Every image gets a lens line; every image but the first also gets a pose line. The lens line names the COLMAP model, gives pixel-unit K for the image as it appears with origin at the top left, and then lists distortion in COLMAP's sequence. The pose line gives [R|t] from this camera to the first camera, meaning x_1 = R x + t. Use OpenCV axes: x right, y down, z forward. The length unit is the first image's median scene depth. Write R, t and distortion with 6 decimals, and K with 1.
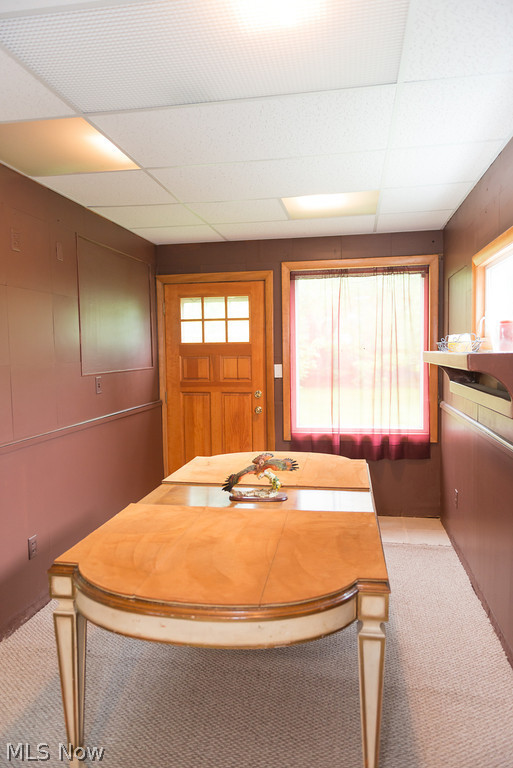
lens RADIAL K [[517.2, 0, 257.8], [0, 517.2, 382.8], [0, 0, 1]] dist [-0.004911, -0.002410]
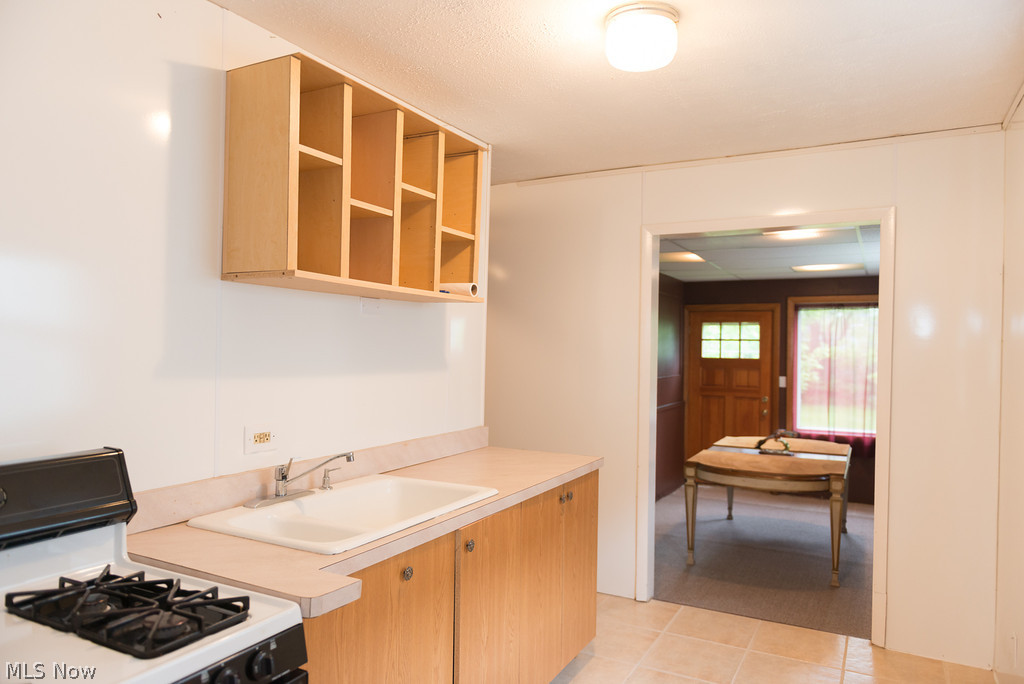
lens RADIAL K [[689.6, 0, 513.3], [0, 689.6, 346.2], [0, 0, 1]] dist [-0.004911, -0.002410]
pose [[0.952437, 0.026411, -0.303588, -0.077015], [-0.046552, 0.997154, -0.059300, 0.020126], [0.301158, 0.070612, 0.950956, -0.791452]]
